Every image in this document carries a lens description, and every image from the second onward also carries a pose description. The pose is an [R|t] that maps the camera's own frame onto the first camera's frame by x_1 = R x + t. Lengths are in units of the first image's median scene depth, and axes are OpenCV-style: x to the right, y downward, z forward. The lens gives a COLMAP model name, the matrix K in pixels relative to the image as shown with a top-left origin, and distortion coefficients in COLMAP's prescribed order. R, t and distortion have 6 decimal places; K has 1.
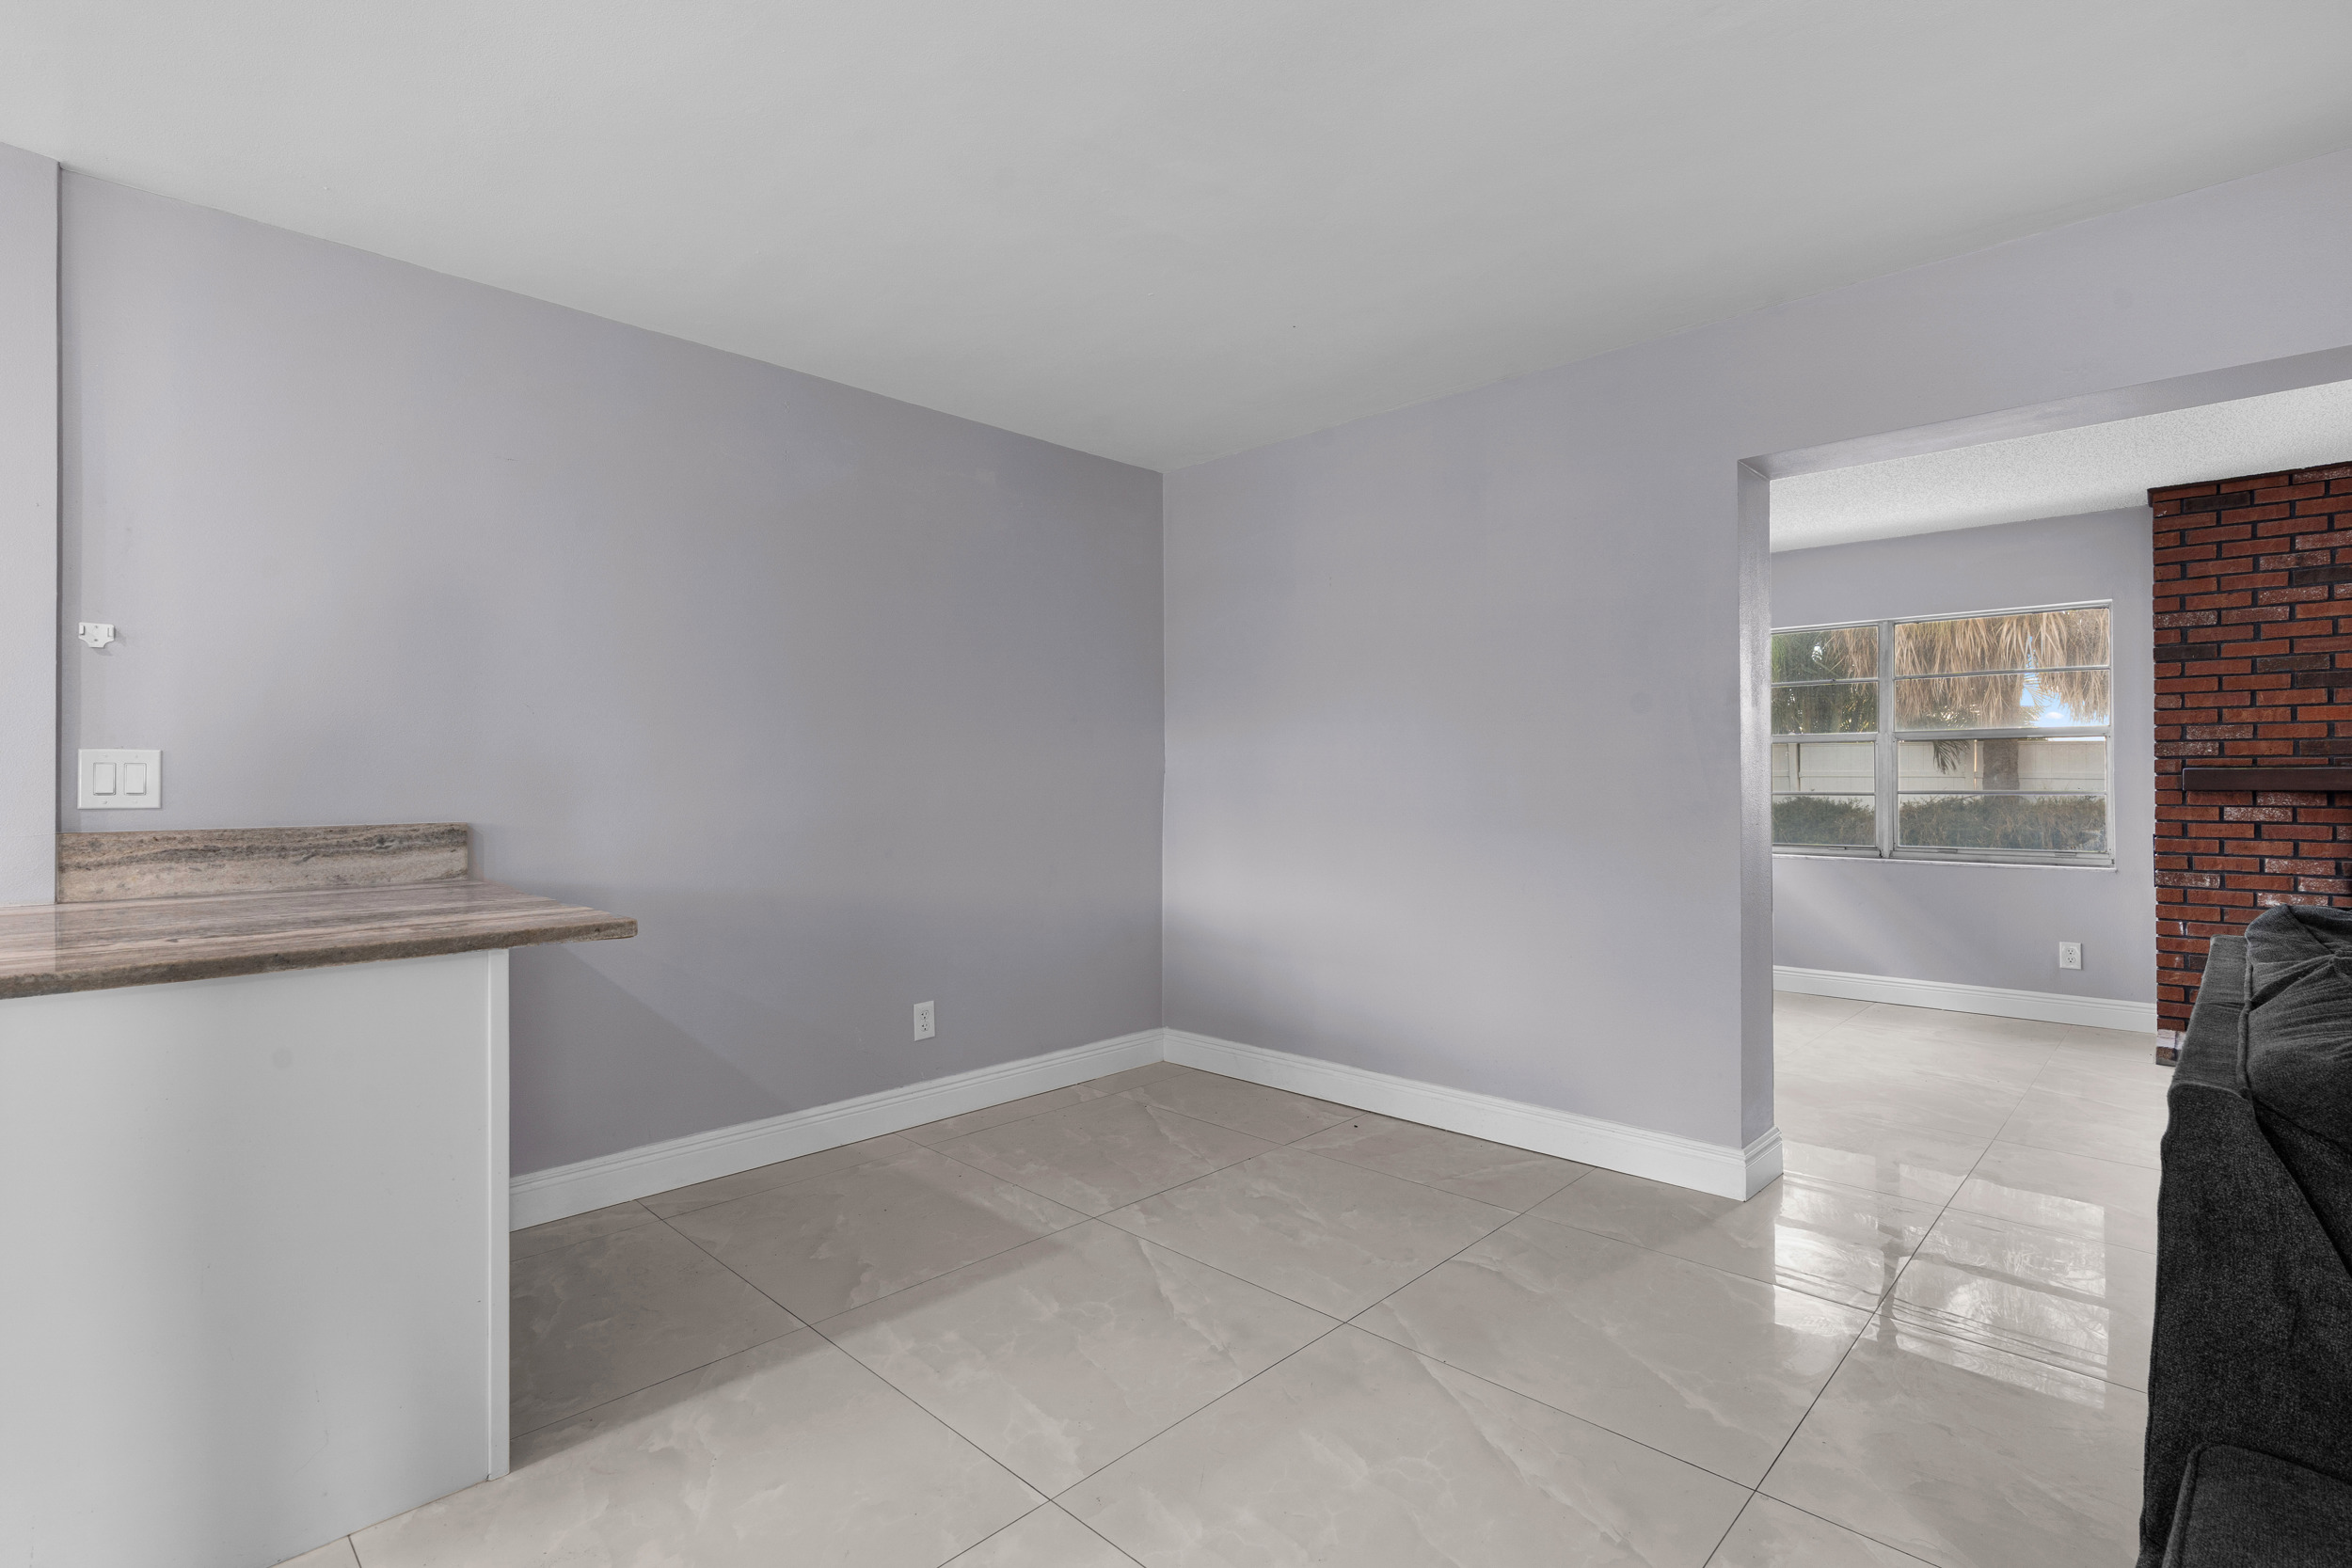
lens RADIAL K [[1067.9, 0, 1167.7], [0, 1067.9, 778.2], [0, 0, 1]] dist [-0.002669, -0.001897]
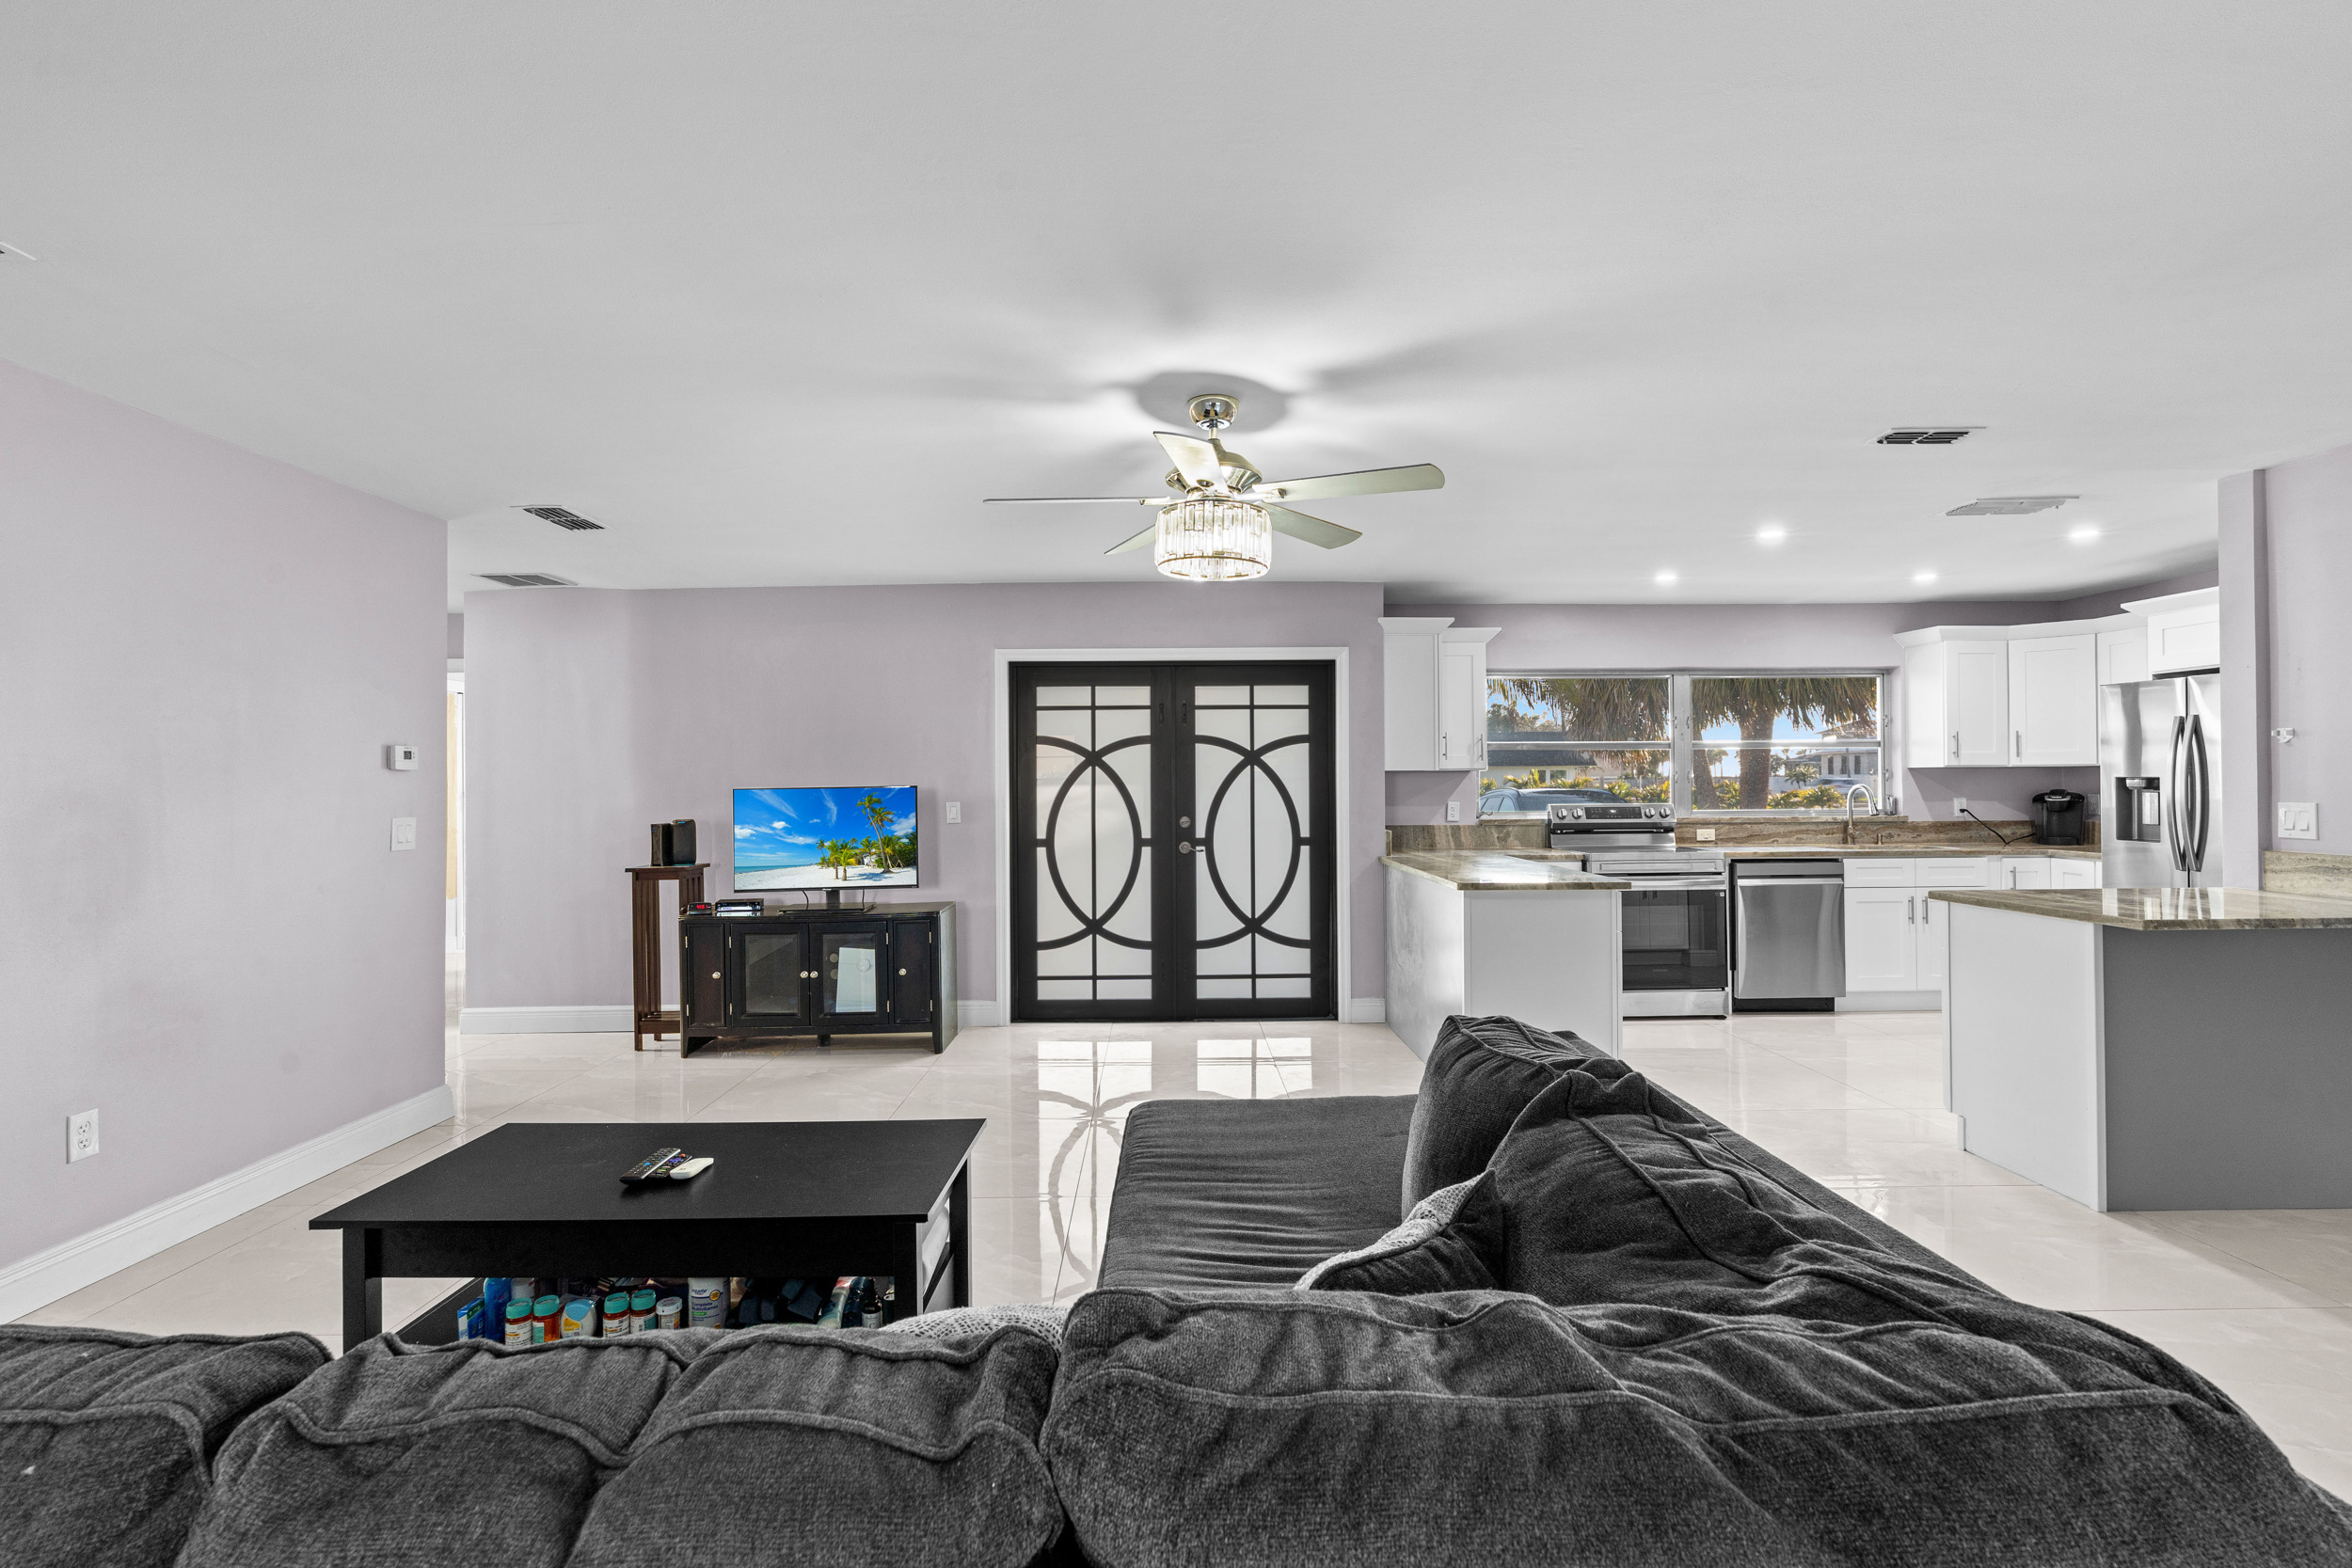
lens RADIAL K [[1067.9, 0, 1175.6], [0, 1067.9, 770.0], [0, 0, 1]] dist [-0.002669, -0.001897]
pose [[-0.696954, -0.001538, -0.717114, 0.717679], [0.009857, 0.999883, -0.011724, -0.038537], [0.717048, -0.015239, -0.696857, 0.467760]]
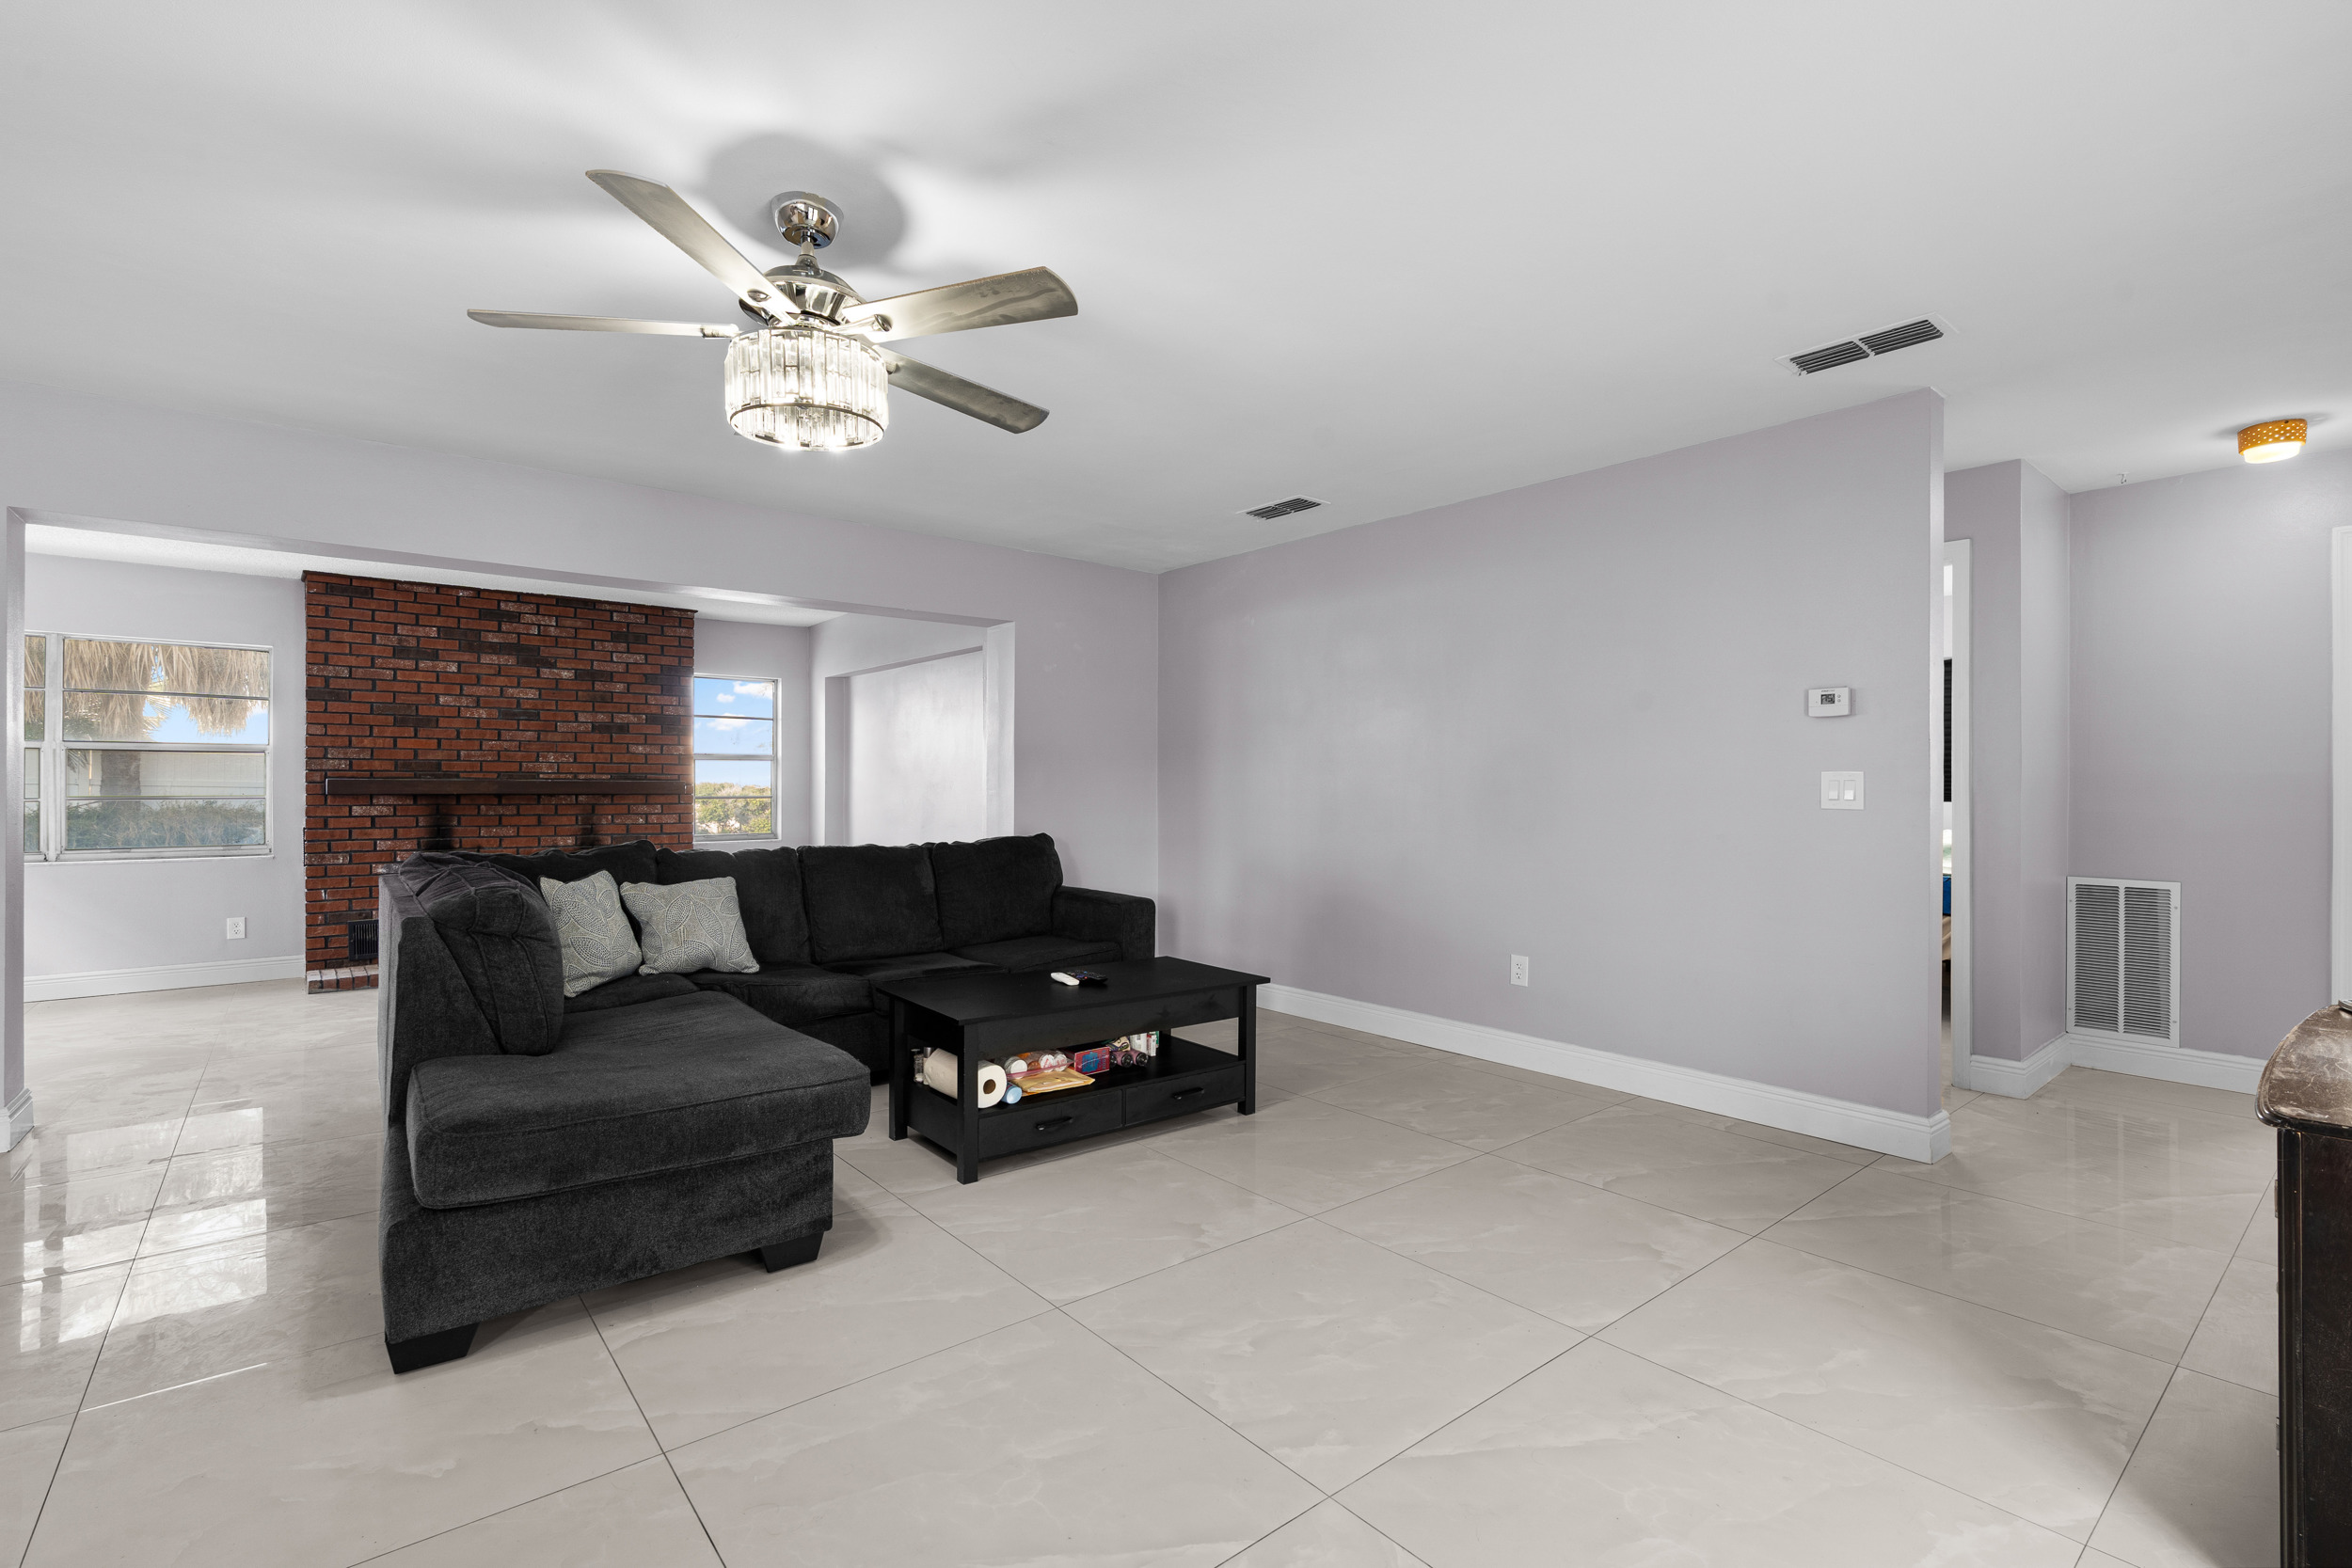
lens RADIAL K [[1067.9, 0, 1170.5], [0, 1067.9, 781.3], [0, 0, 1]] dist [-0.002669, -0.001897]
pose [[0.102796, 0.008510, 0.994666, -0.312098], [-0.004048, 0.999959, -0.008137, 0.001021], [-0.994694, -0.003190, 0.102827, -0.234726]]
